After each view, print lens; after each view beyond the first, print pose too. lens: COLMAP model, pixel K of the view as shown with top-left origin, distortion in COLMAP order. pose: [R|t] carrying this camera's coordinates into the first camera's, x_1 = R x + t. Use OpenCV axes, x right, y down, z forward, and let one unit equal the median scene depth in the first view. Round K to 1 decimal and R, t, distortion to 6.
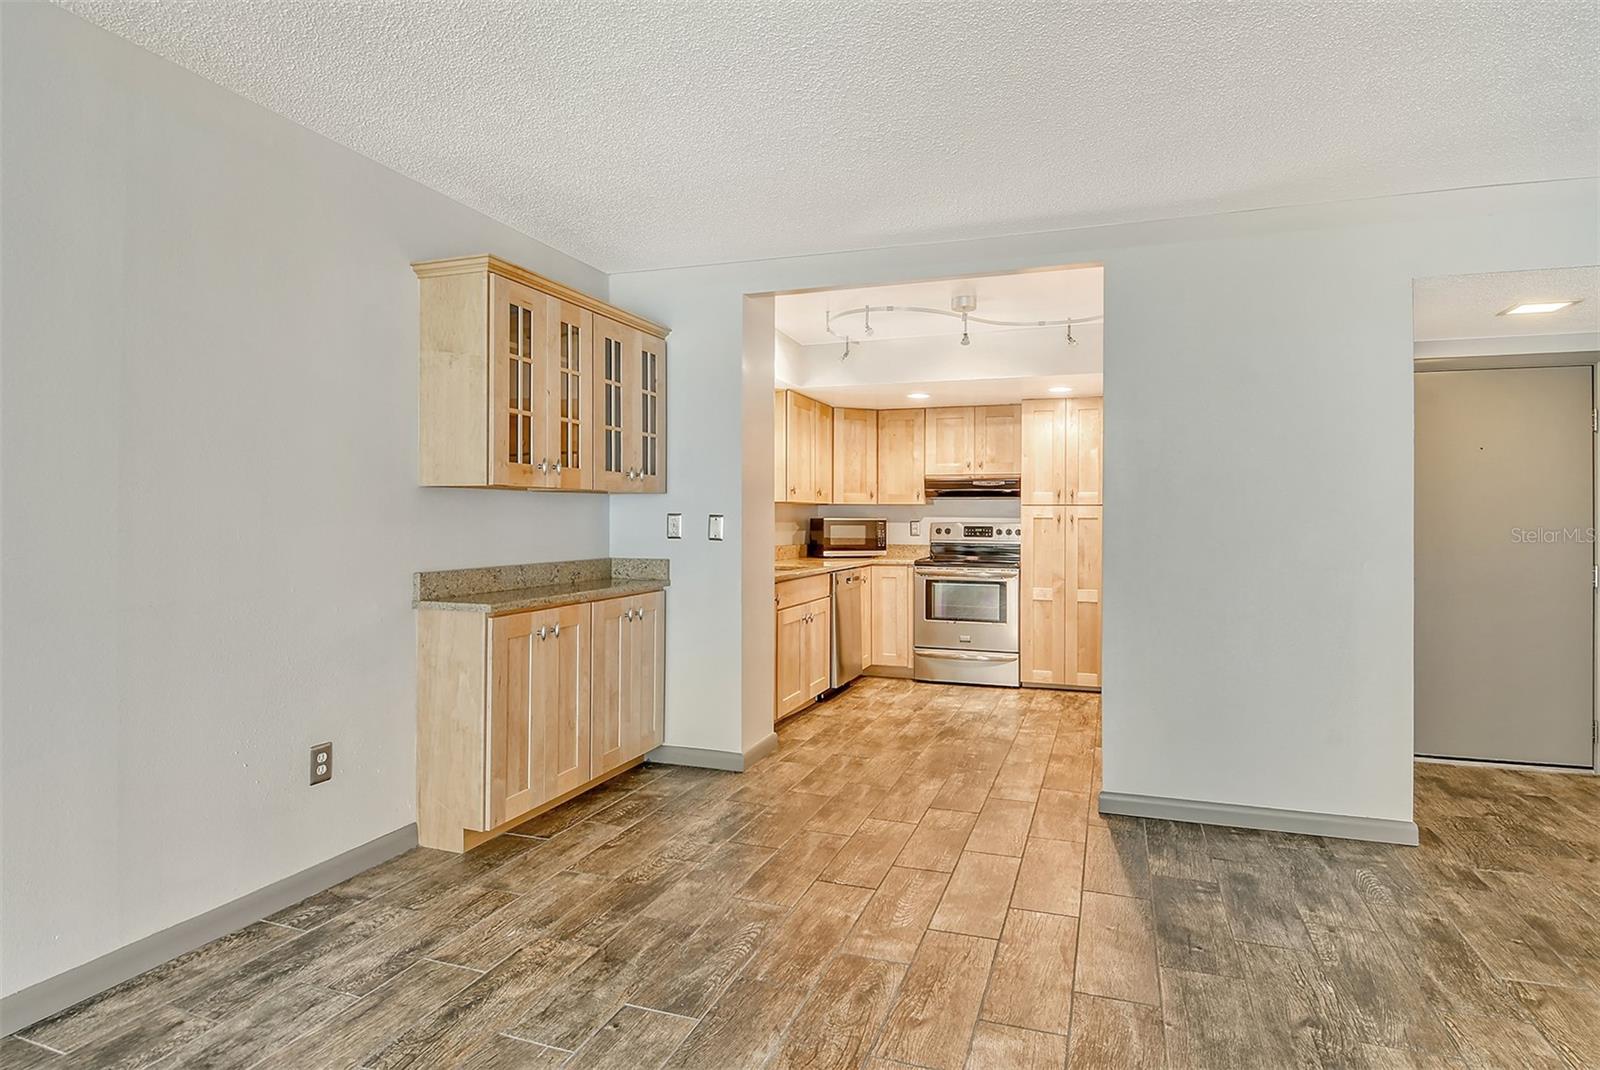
lens RADIAL K [[845.4, 0, 822.0], [0, 845.4, 502.8], [0, 0, 1]] dist [0.012132, -0.020601]
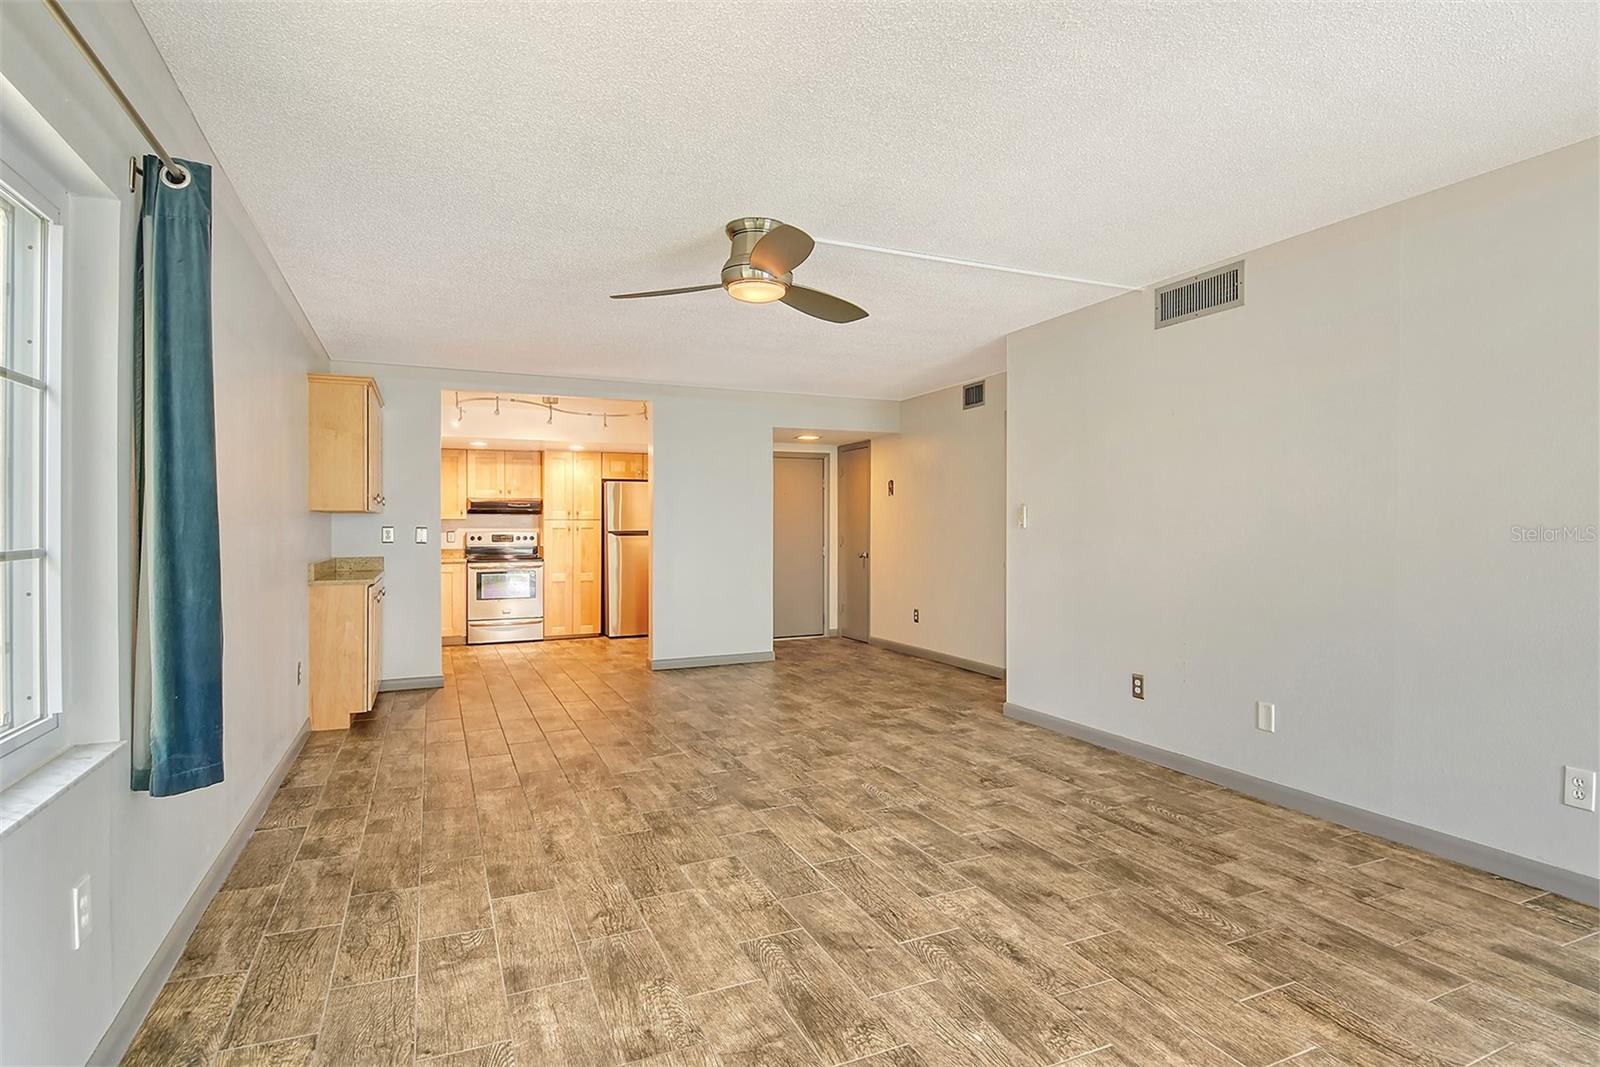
lens RADIAL K [[845.4, 0, 815.2], [0, 845.4, 538.3], [0, 0, 1]] dist [0.012132, -0.020601]
pose [[0.724239, -0.014875, 0.689389, -0.501317], [-0.005366, 0.999615, 0.027206, -0.008837], [-0.689529, -0.023403, 0.723880, -0.473110]]
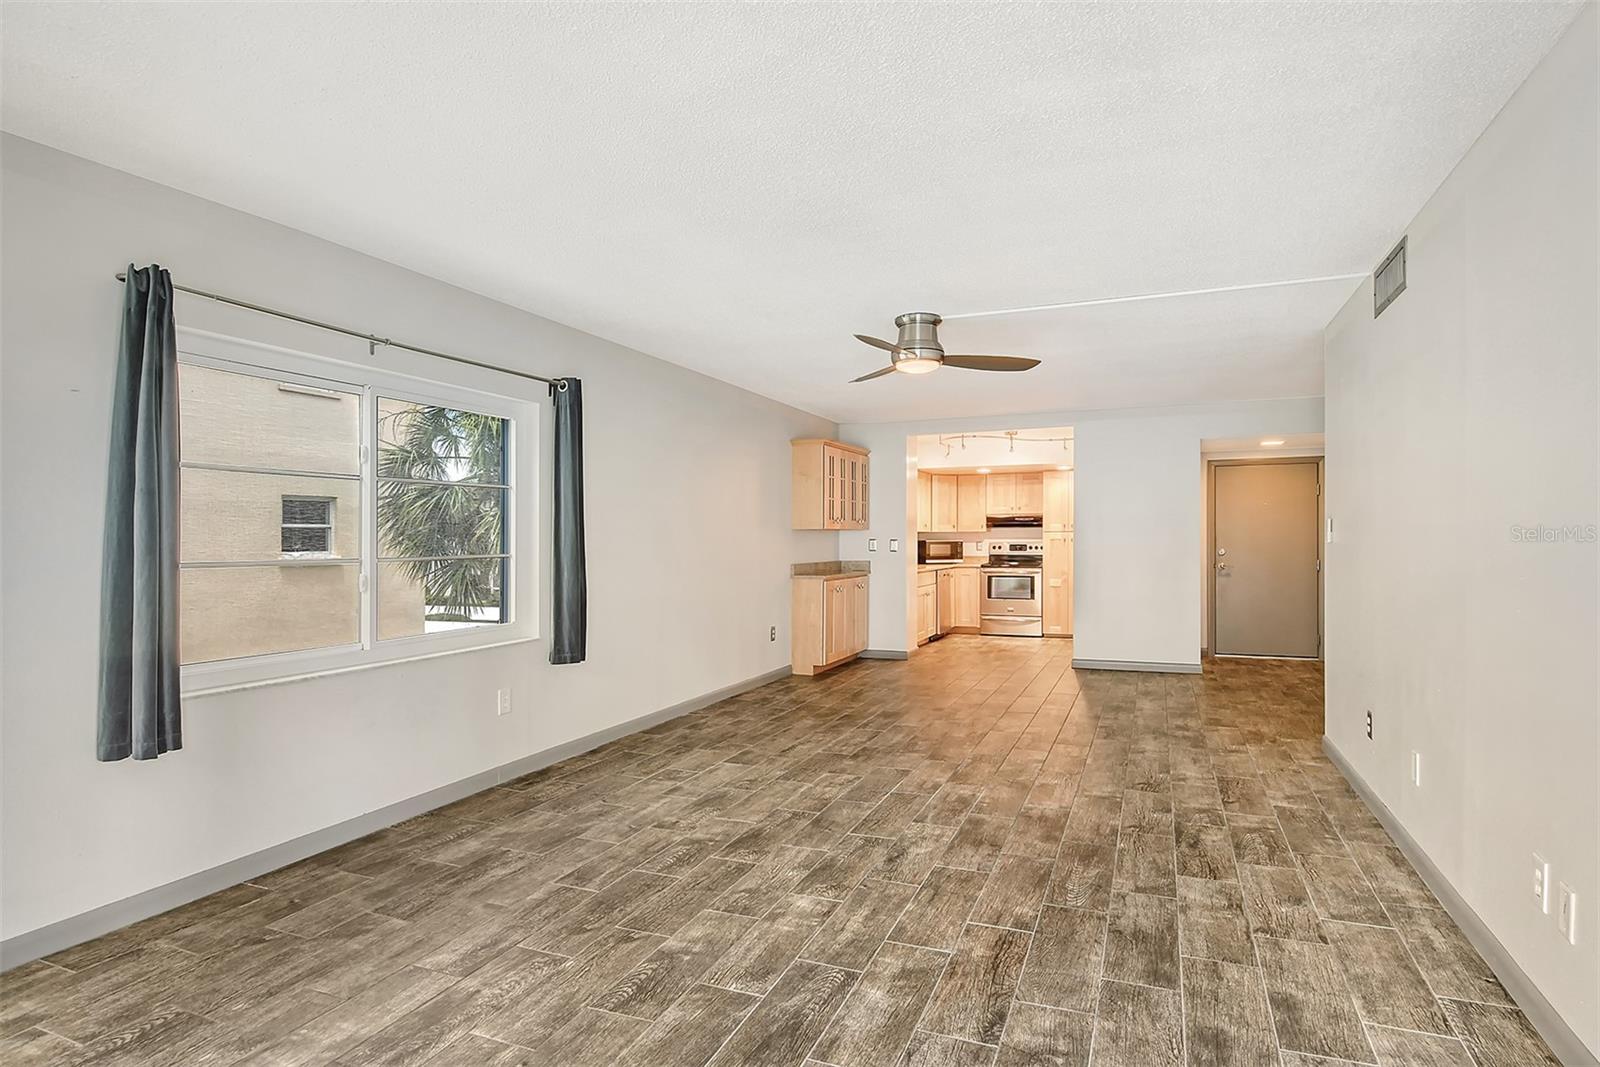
lens RADIAL K [[845.4, 0, 821.5], [0, 845.4, 532.8], [0, 0, 1]] dist [0.012132, -0.020601]
pose [[0.998985, -0.007481, -0.044427, -0.155204], [0.007966, 0.999911, 0.010743, -0.019407], [0.044343, -0.011086, 0.998955, -0.826494]]
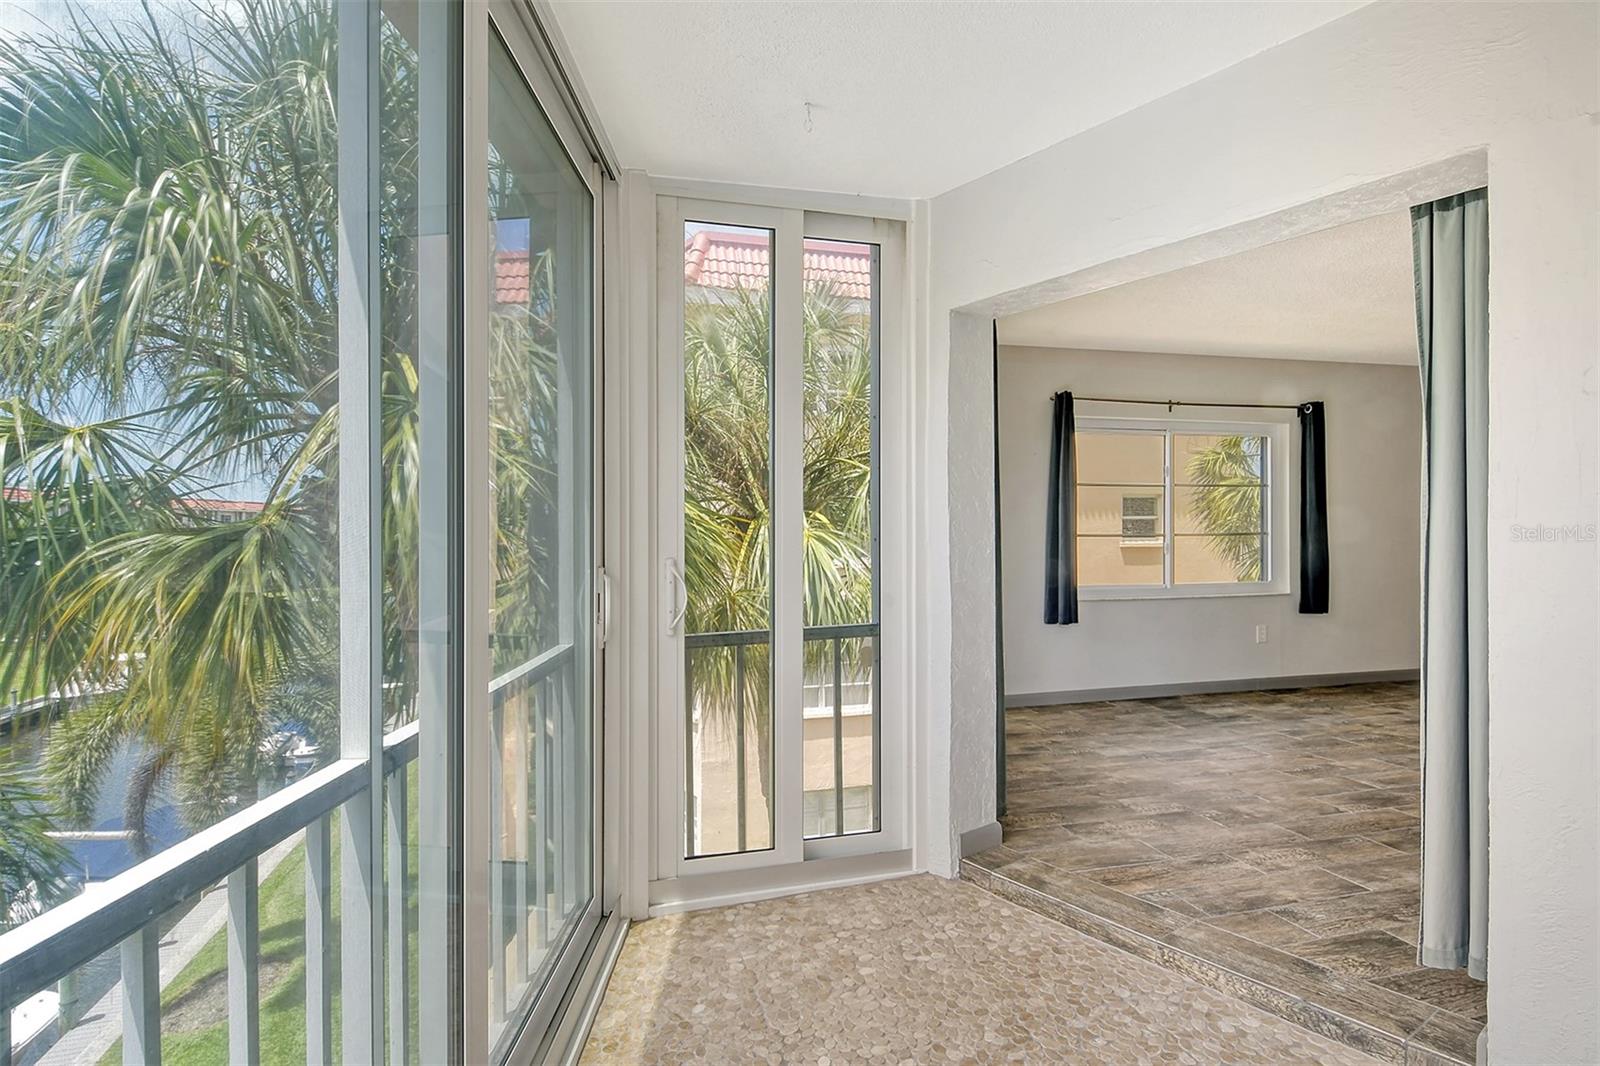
lens RADIAL K [[845.4, 0, 802.0], [0, 845.4, 535.7], [0, 0, 1]] dist [0.012132, -0.020601]
pose [[0.561299, -0.006190, -0.827590, 0.106659], [0.021732, 0.999737, 0.007262, -0.010471], [0.827328, -0.022061, 0.561286, -1.197277]]
